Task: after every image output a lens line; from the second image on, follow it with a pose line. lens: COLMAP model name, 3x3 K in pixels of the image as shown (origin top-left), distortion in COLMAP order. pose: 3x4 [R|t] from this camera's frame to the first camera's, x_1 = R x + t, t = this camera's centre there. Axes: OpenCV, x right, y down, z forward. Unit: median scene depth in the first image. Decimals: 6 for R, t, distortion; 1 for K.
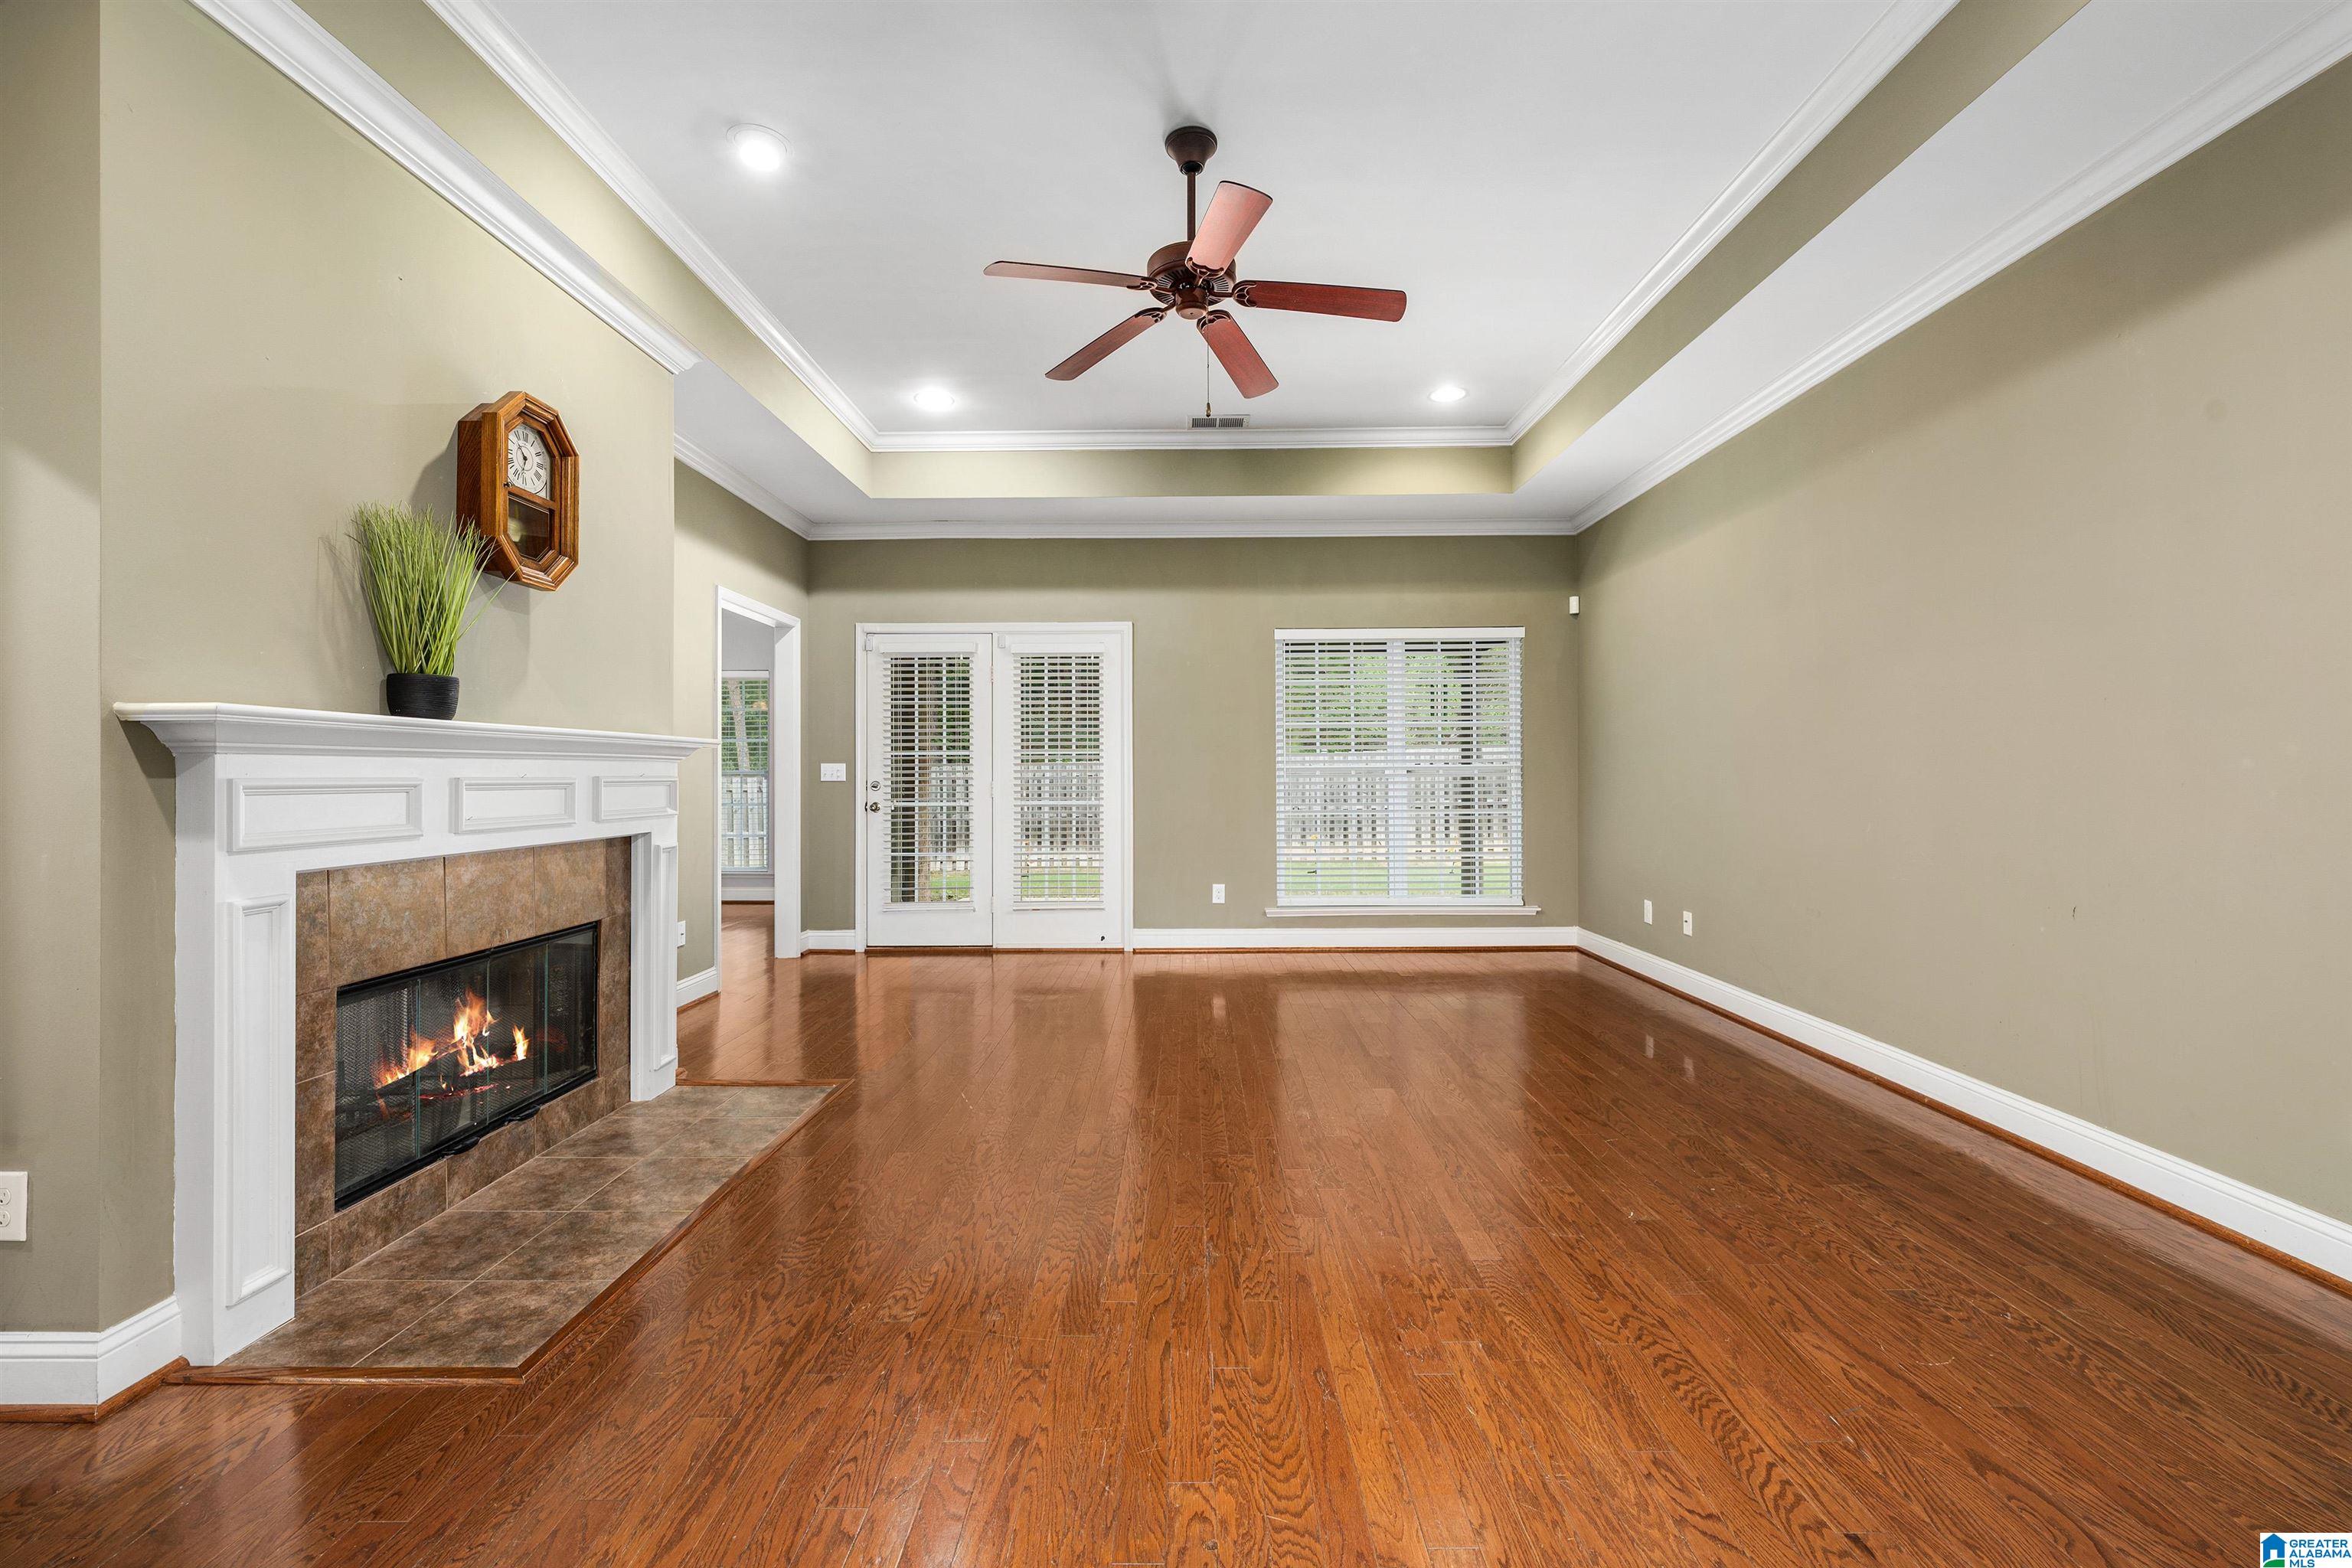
lens RADIAL K [[944.6, 0, 1180.1], [0, 944.6, 771.2], [0, 0, 1]] dist [0.000703, 0.000143]
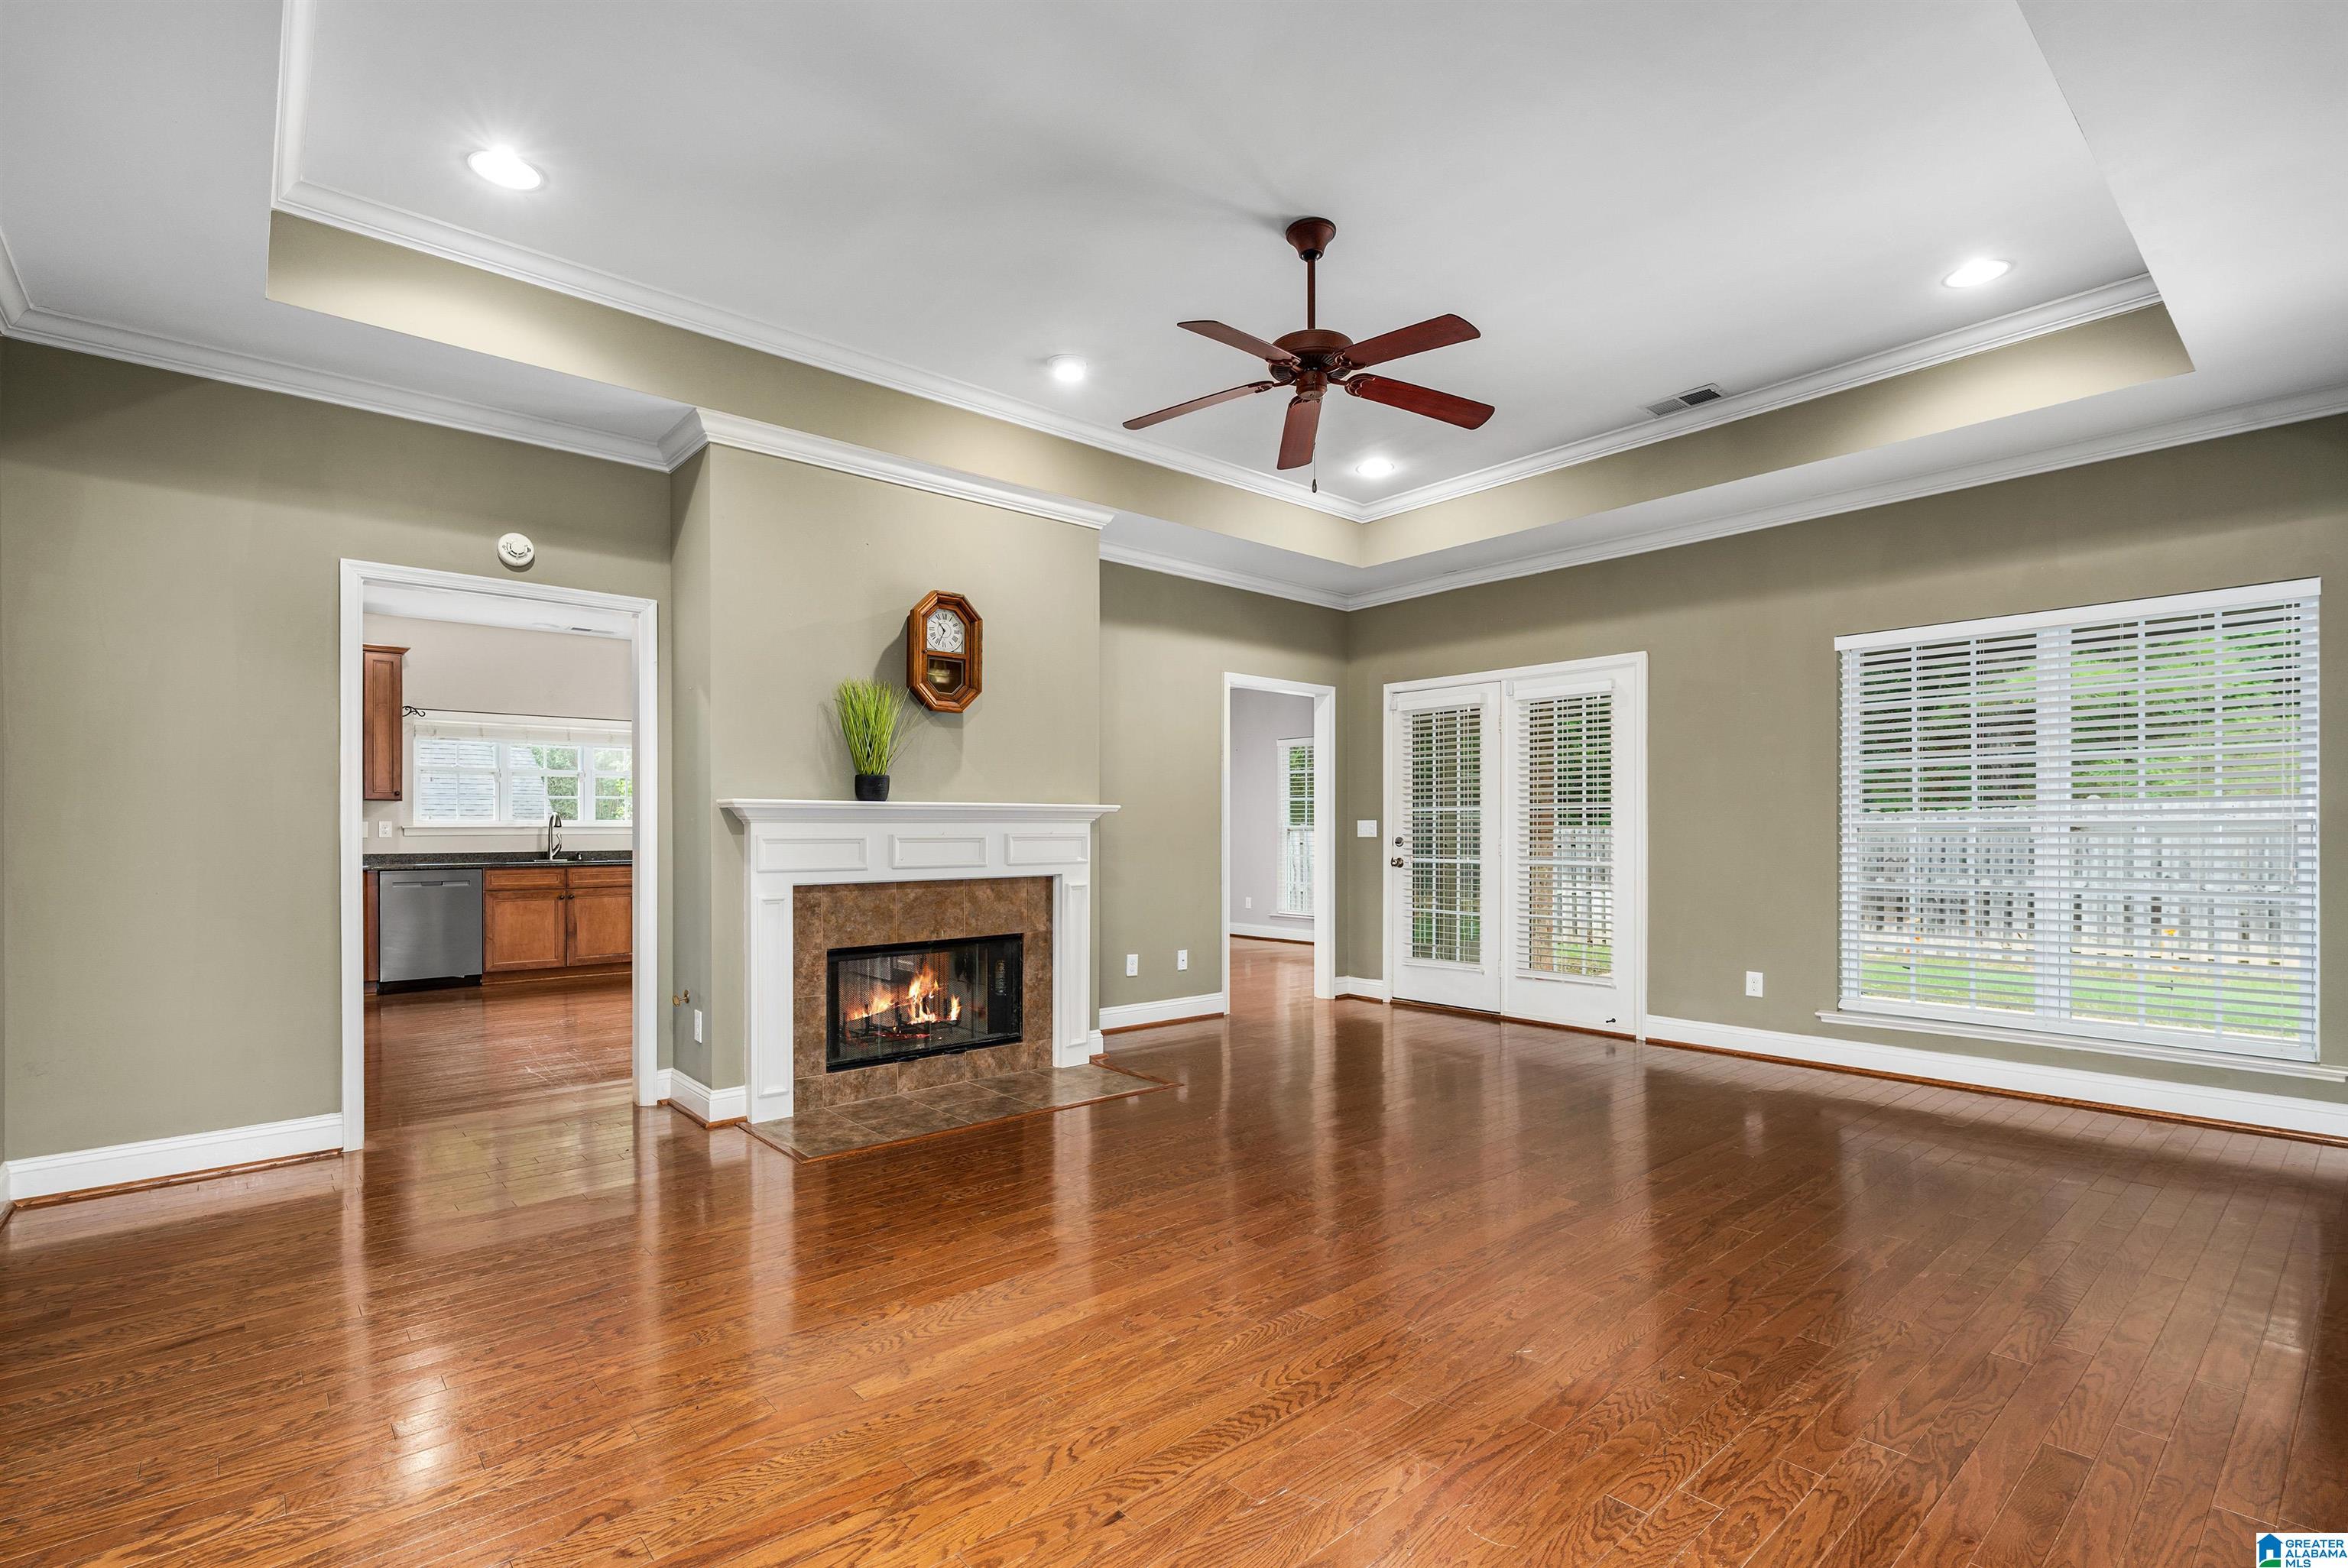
lens RADIAL K [[1081.9, 0, 1176.8], [0, 1081.9, 832.9], [0, 0, 1]] dist [-0.000222, 0.000031]
pose [[0.660829, 0.005167, -0.750518, 0.767581], [0.002041, 0.999960, 0.008681, -0.009204], [0.750533, -0.007268, 0.660793, 0.087569]]
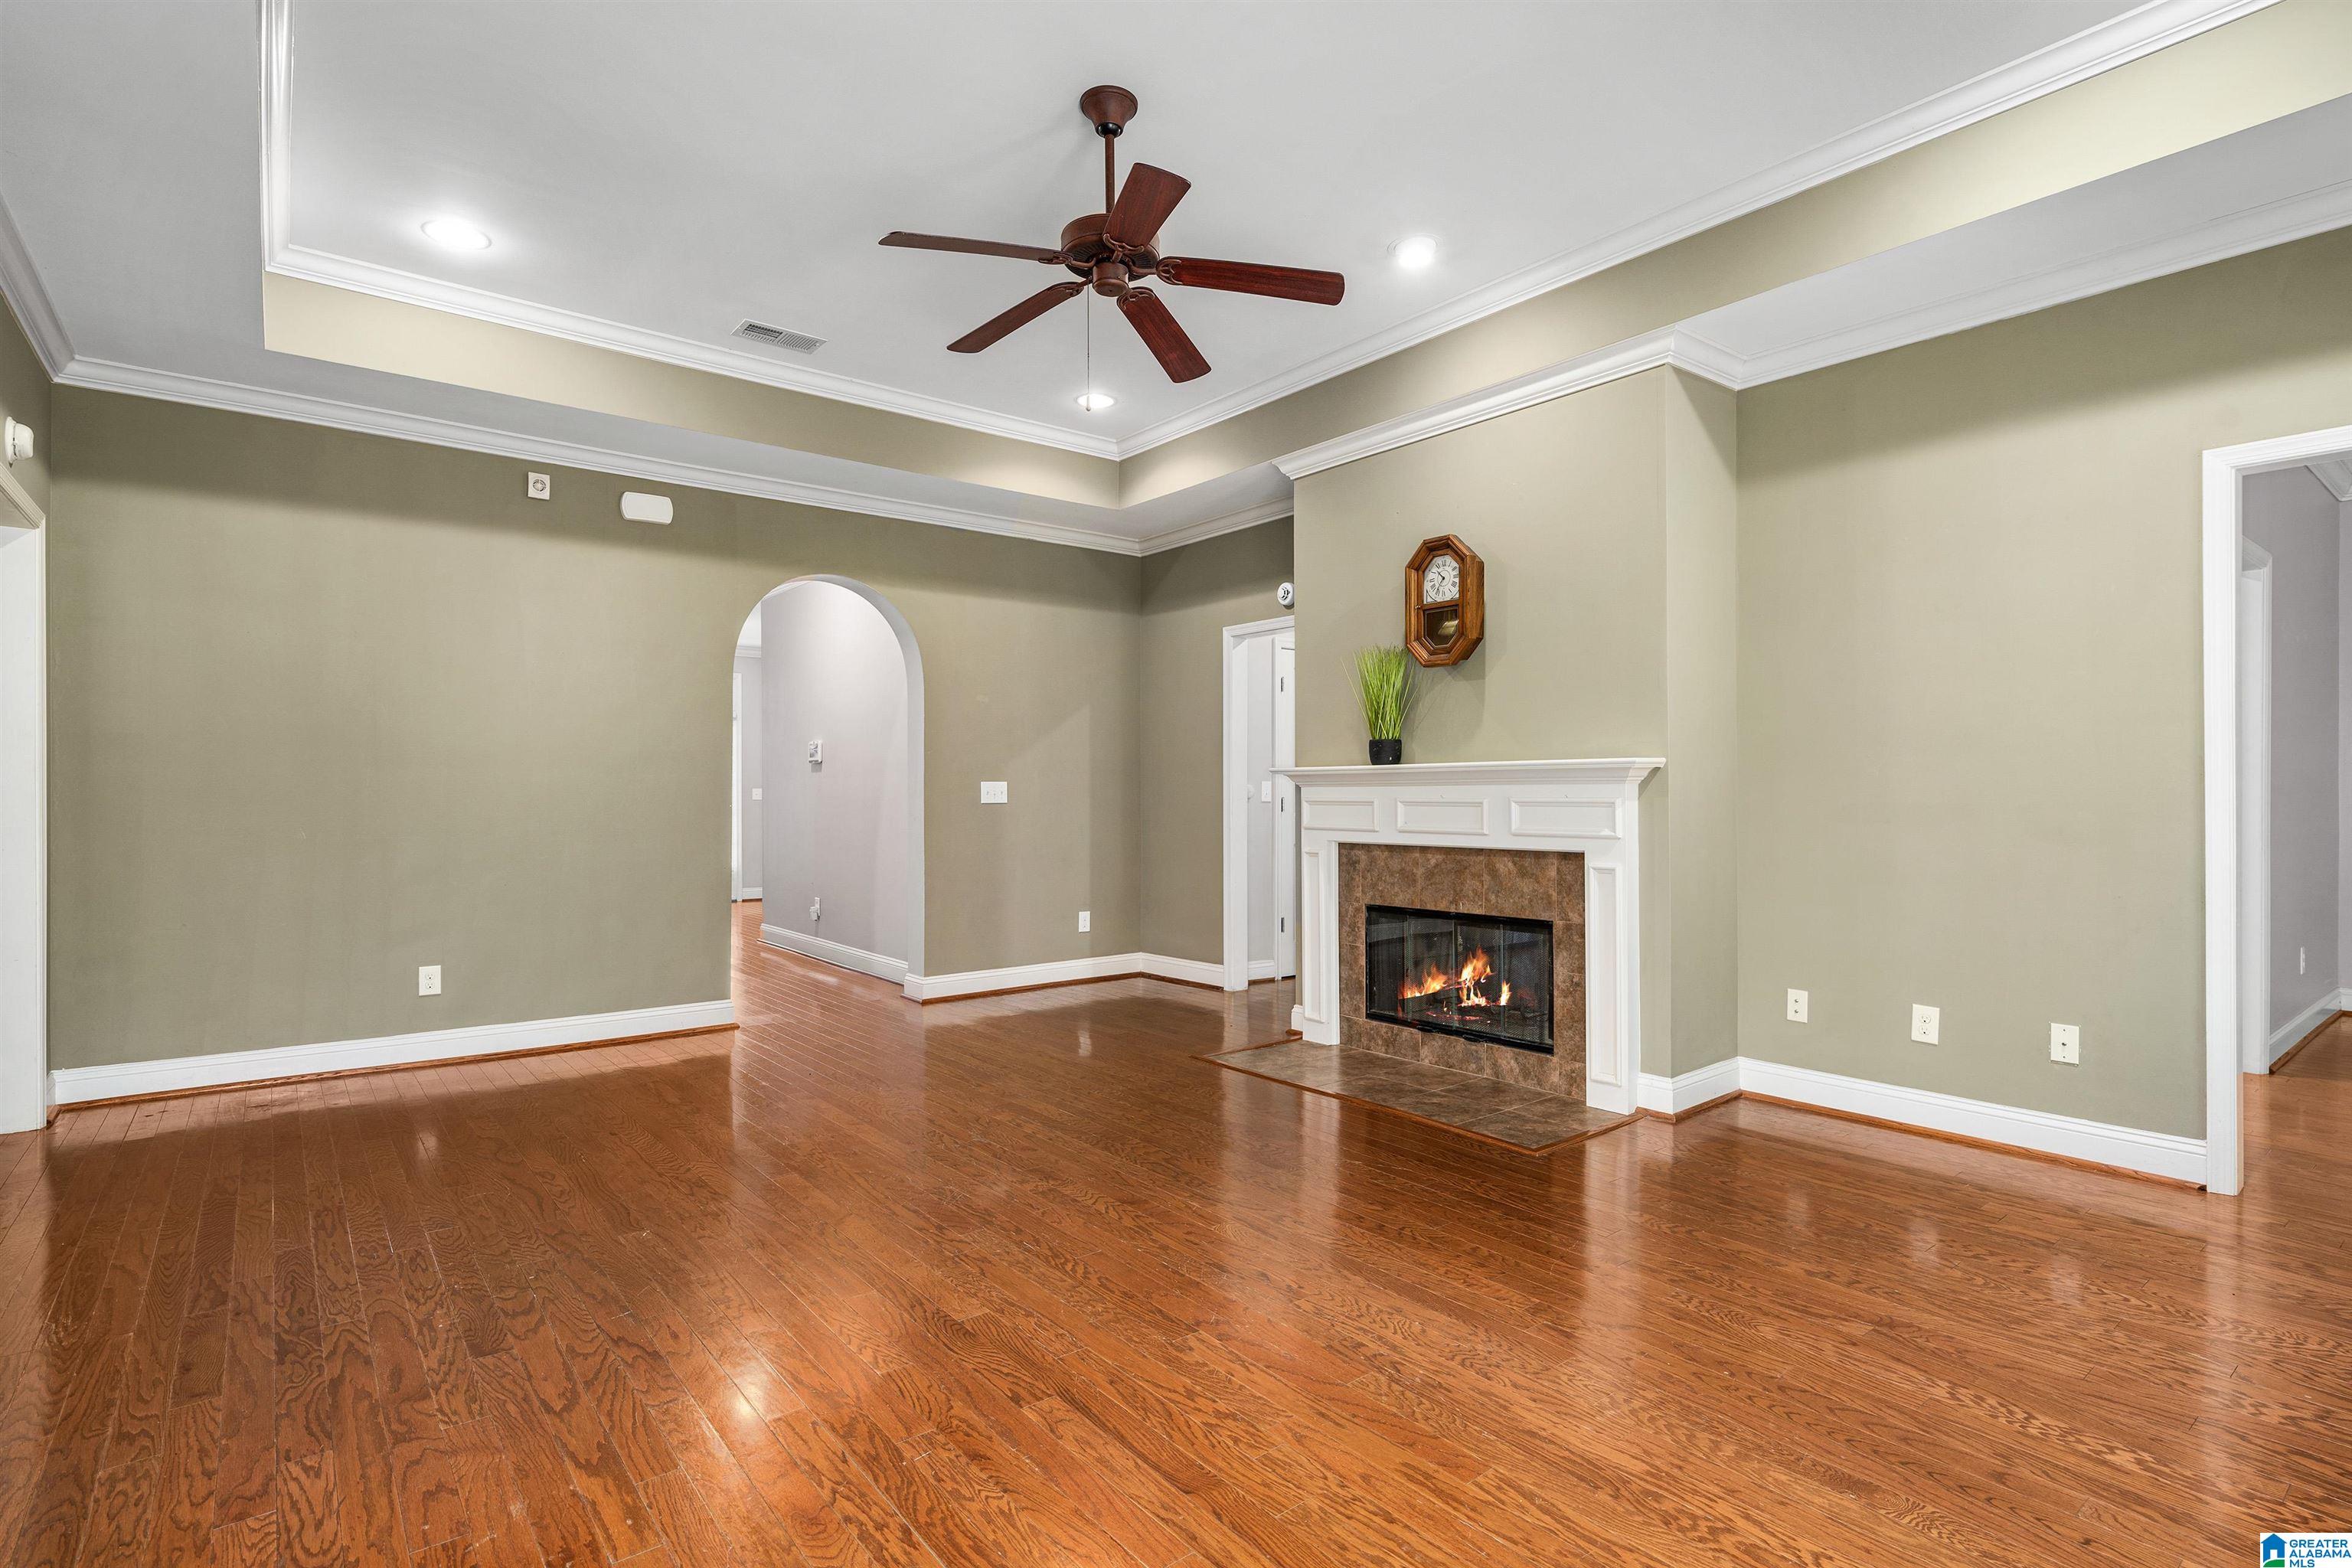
lens RADIAL K [[1142.4, 0, 1186.1], [0, 1142.4, 794.5], [0, 0, 1]] dist [0.001324, 0.000057]
pose [[-0.772391, 0.005993, -0.635120, 0.617094], [0.007340, 0.999973, 0.000509, -0.002228], [0.635105, -0.004269, -0.772414, 1.778788]]
